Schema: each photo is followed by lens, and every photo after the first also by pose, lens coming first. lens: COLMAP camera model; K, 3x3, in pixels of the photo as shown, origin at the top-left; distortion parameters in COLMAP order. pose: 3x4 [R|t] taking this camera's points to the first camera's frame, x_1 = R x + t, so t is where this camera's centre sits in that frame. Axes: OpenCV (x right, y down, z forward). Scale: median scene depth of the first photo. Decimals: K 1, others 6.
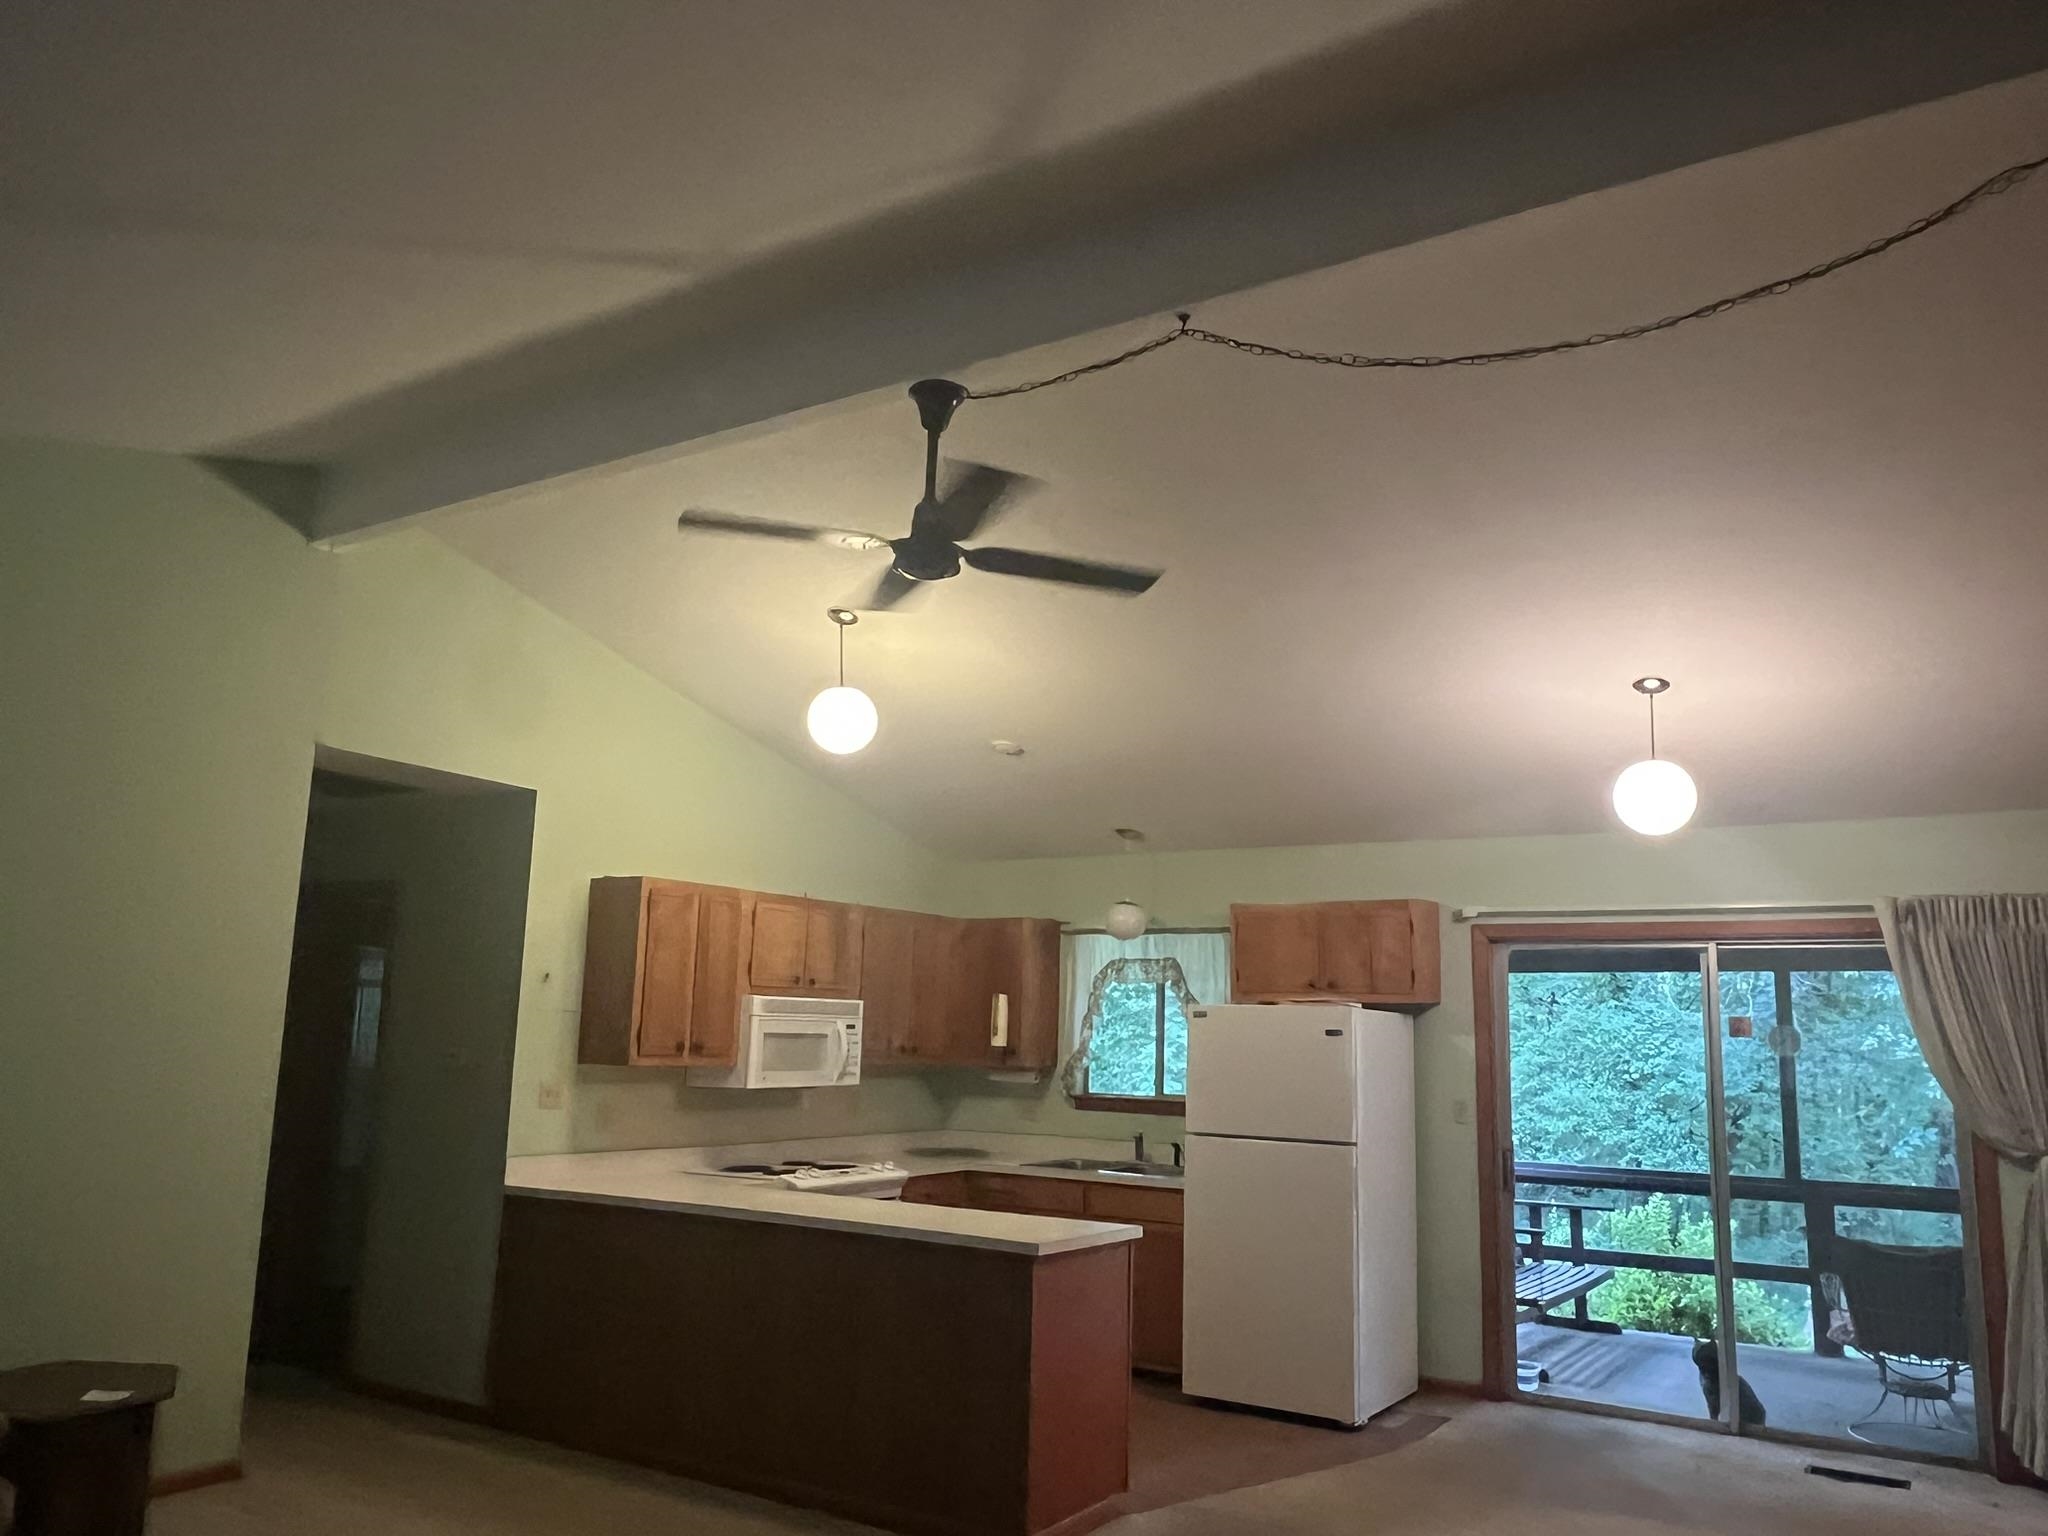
lens RADIAL K [[1463.9, 0, 1024.0], [0, 1463.9, 768.0], [0, 0, 1]] dist [0.004142, -0.000338]
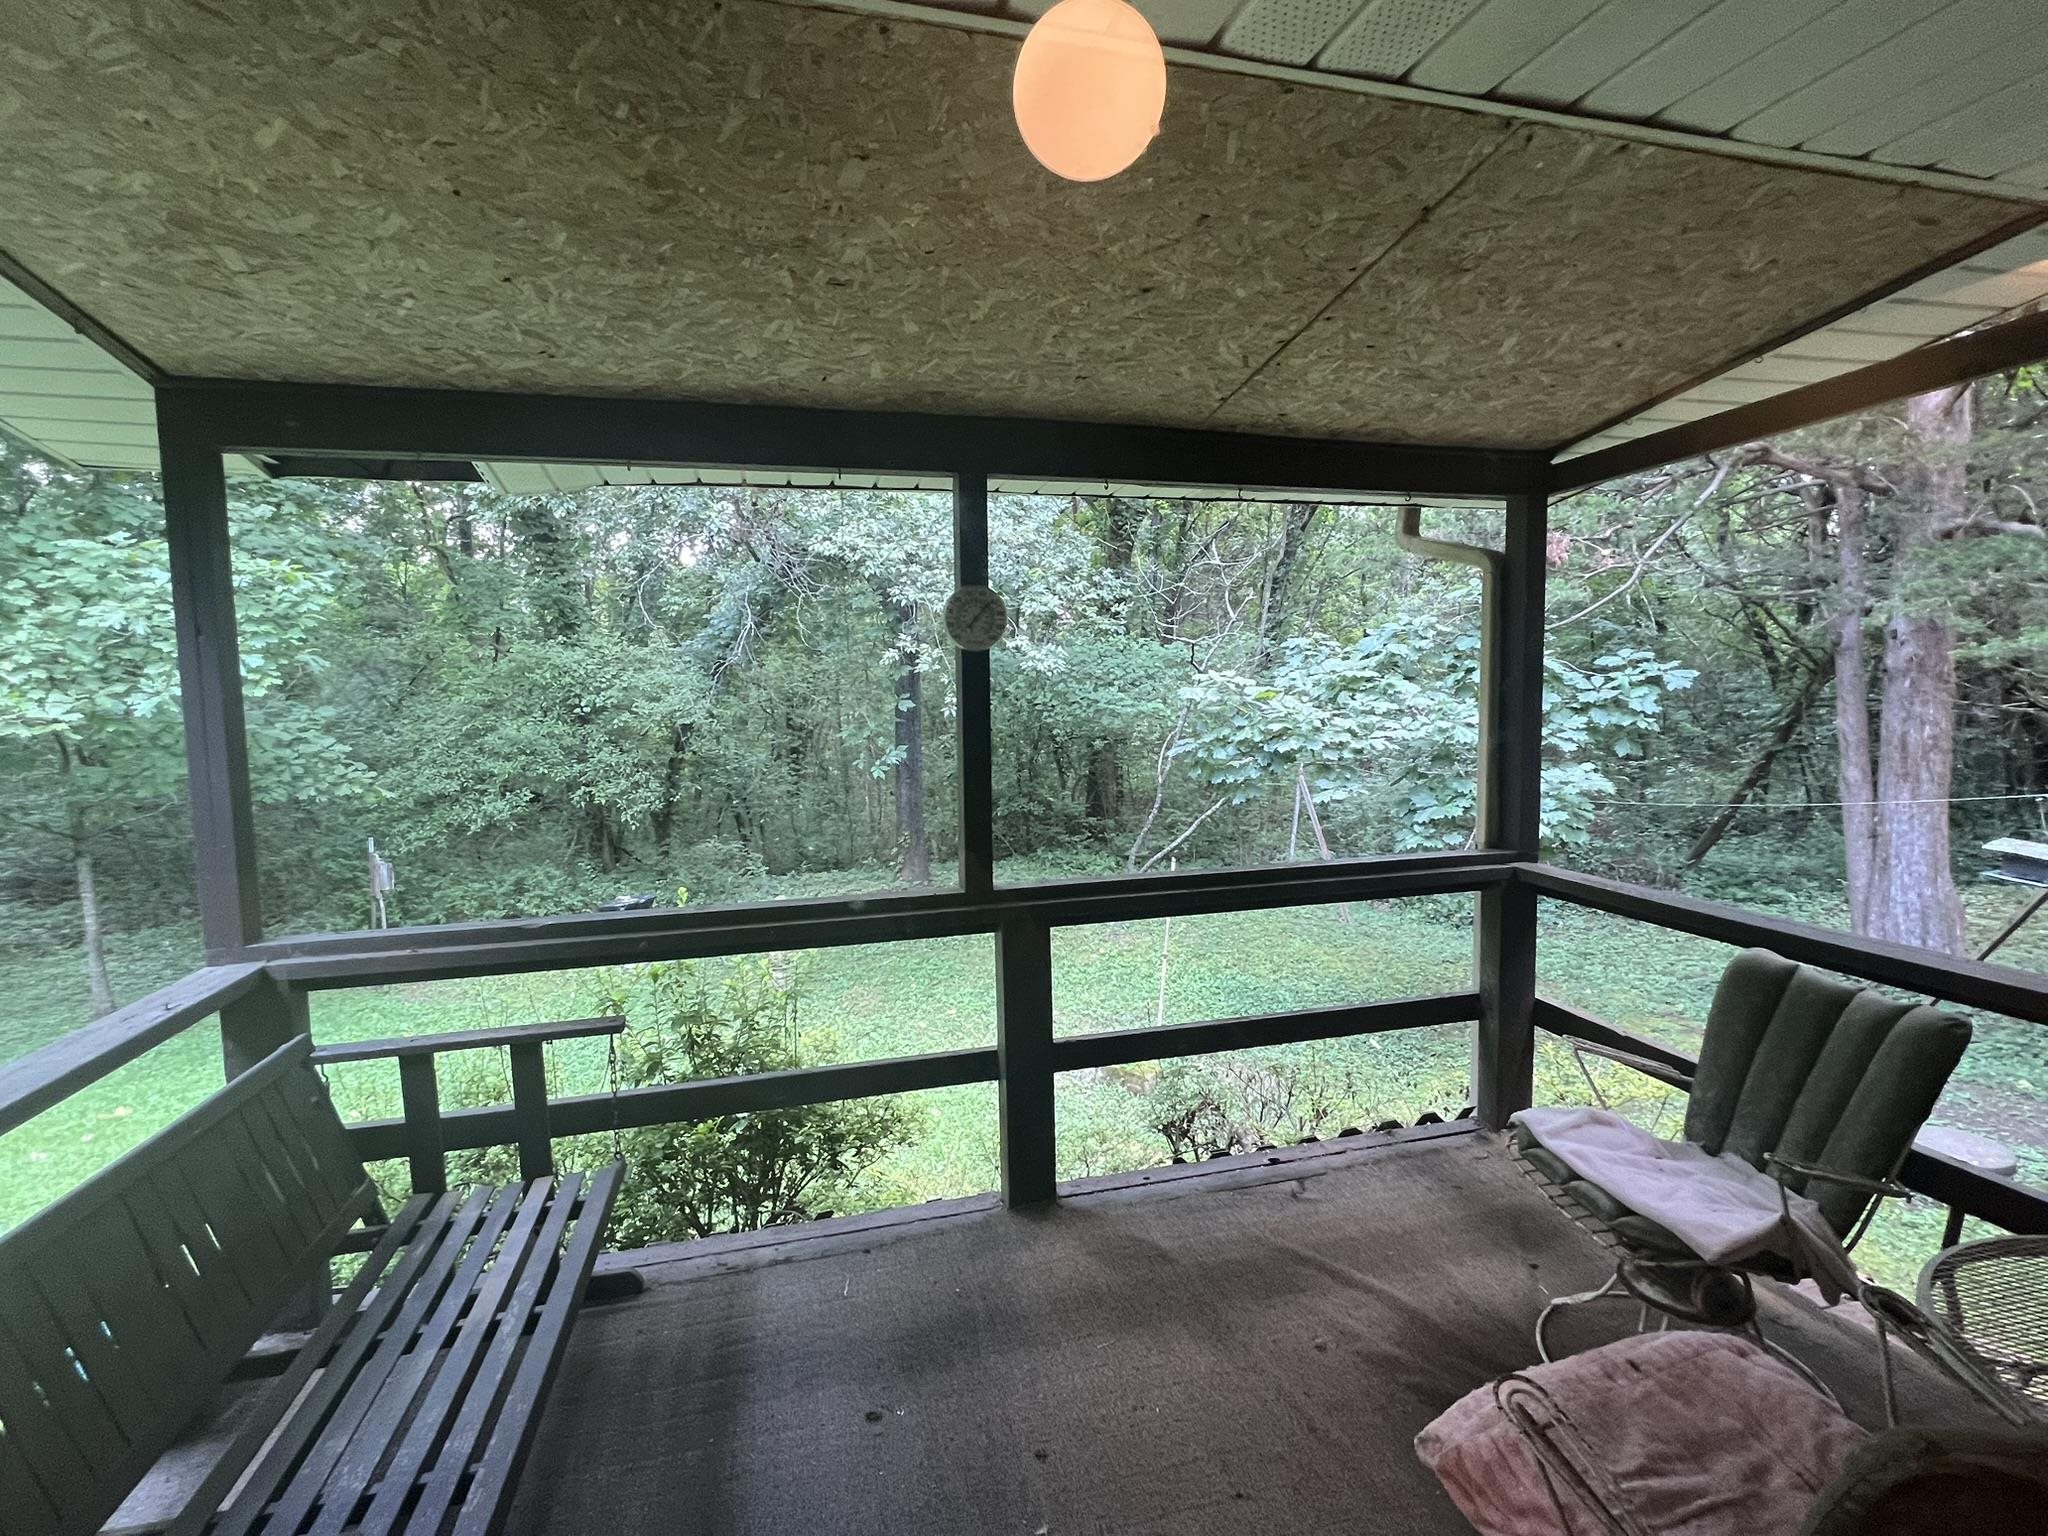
lens RADIAL K [[959.7, 0, 1024.0], [0, 959.7, 768.0], [0, 0, 1]] dist [-0.001423, -0.000182]
pose [[0.671183, -0.098541, 0.734713, 0.137035], [-0.100197, 0.969970, 0.221628, 0.076044], [-0.734489, -0.222369, 0.641154, 0.363319]]
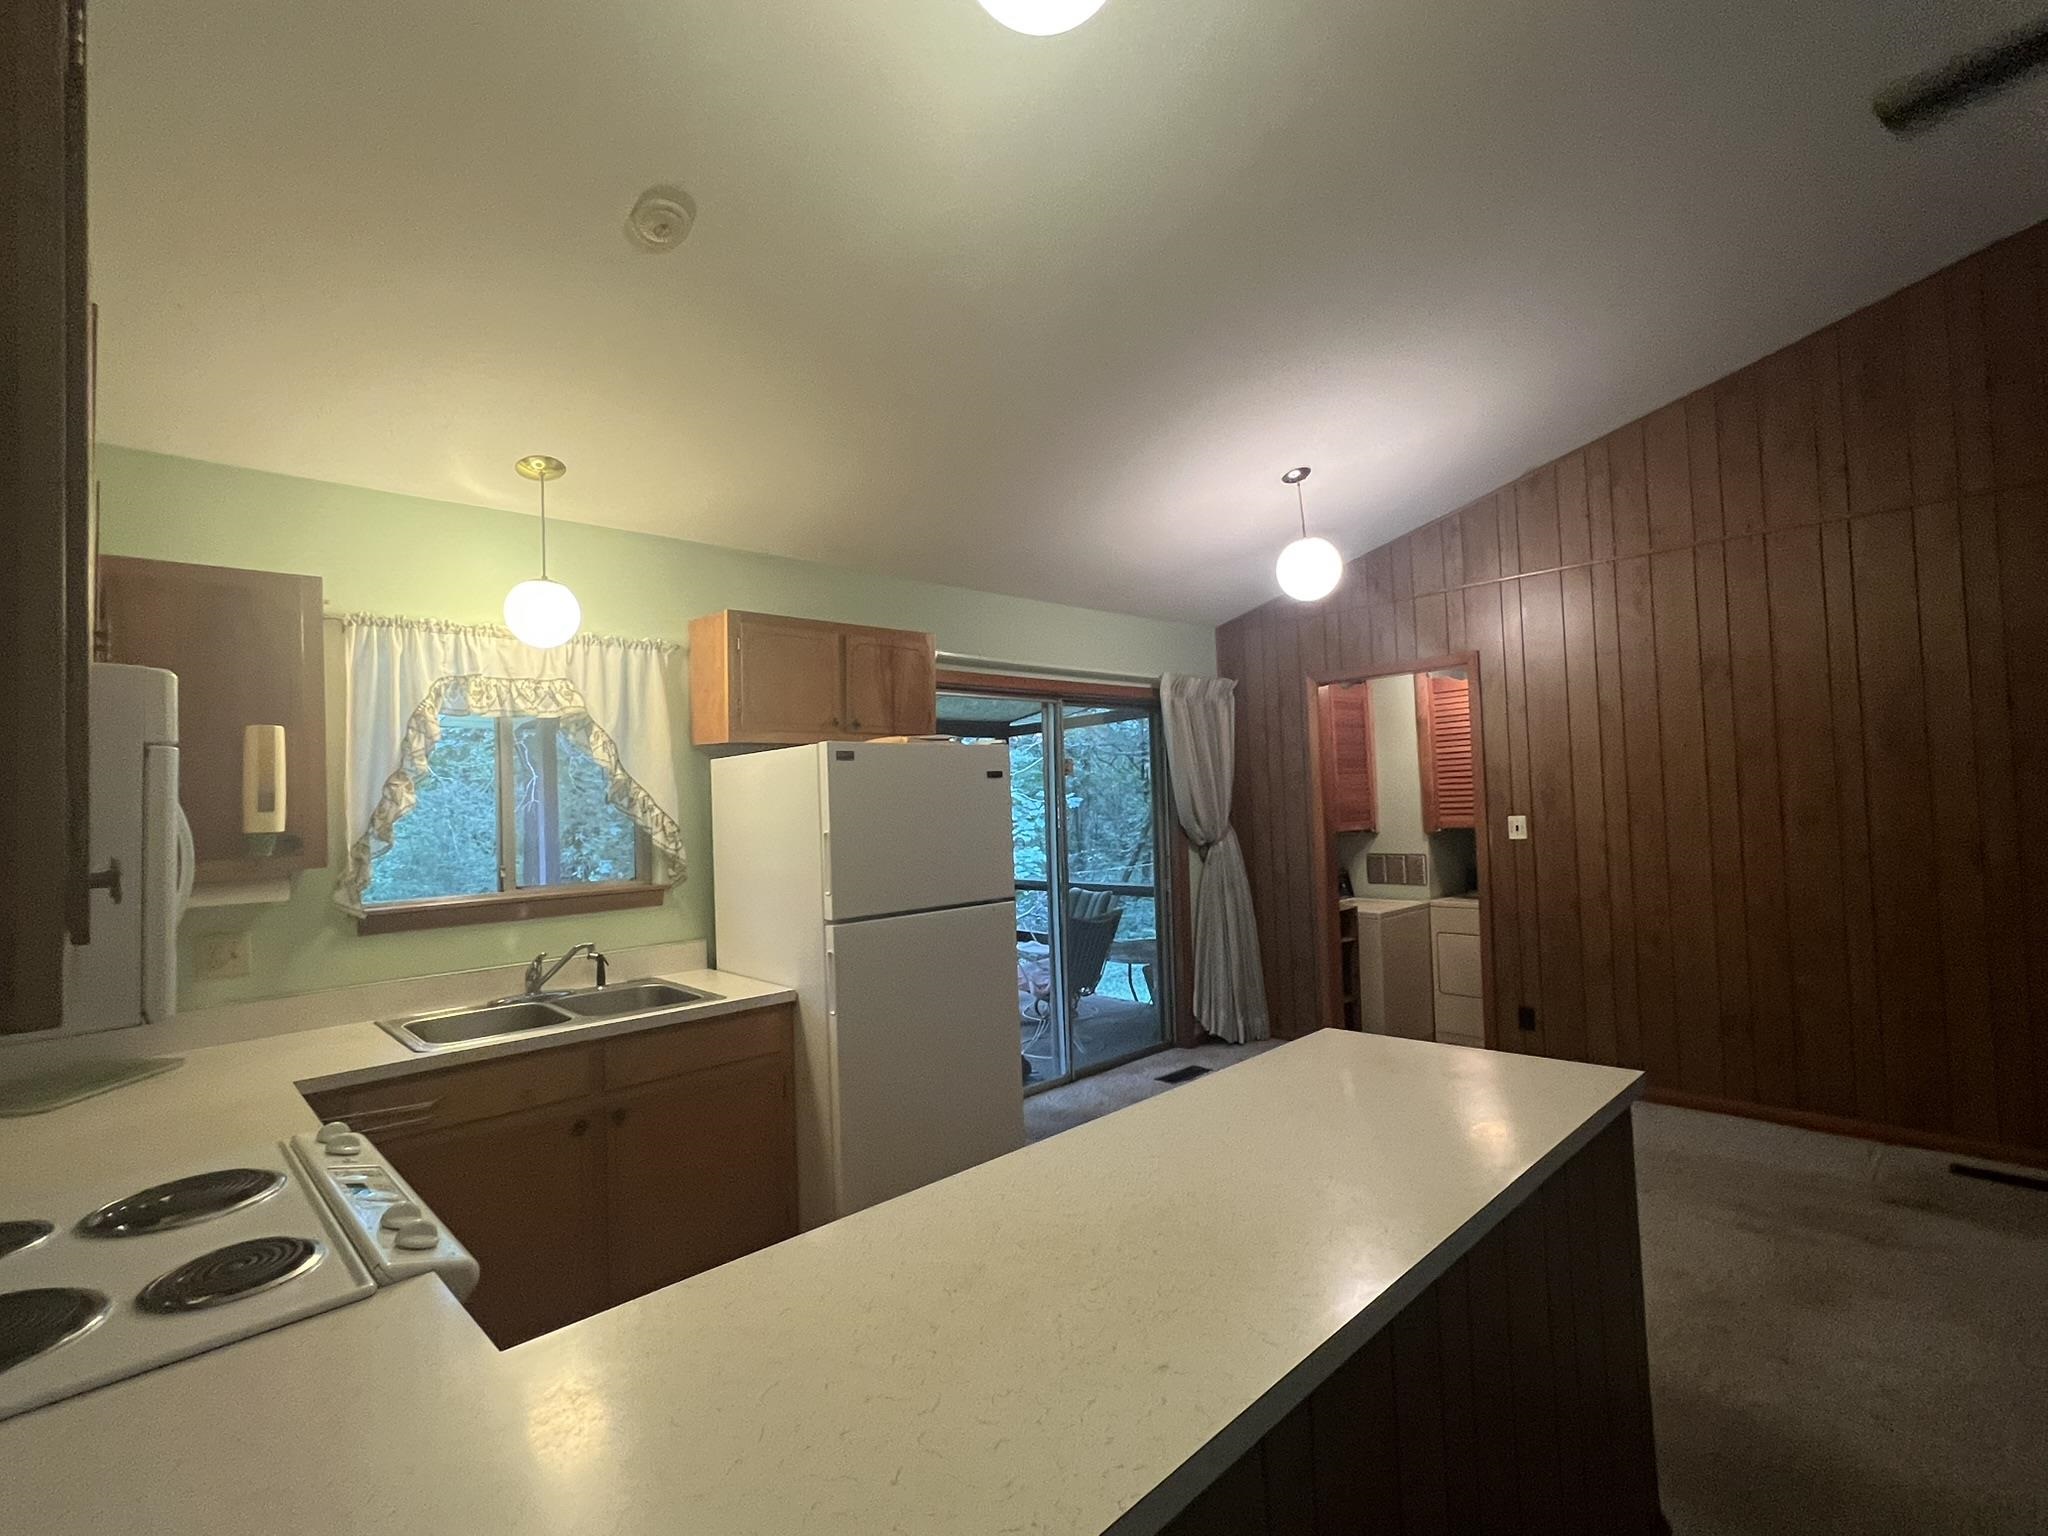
lens RADIAL K [[959.8, 0, 1027.0], [0, 959.8, 768.8], [0, 0, 1]] dist [-0.002291, 0.000399]
pose [[0.228695, -0.005082, 0.973485, -0.113169], [-0.132221, 0.990558, 0.036233, 0.054347], [-0.964477, -0.137002, 0.225863, 0.300707]]
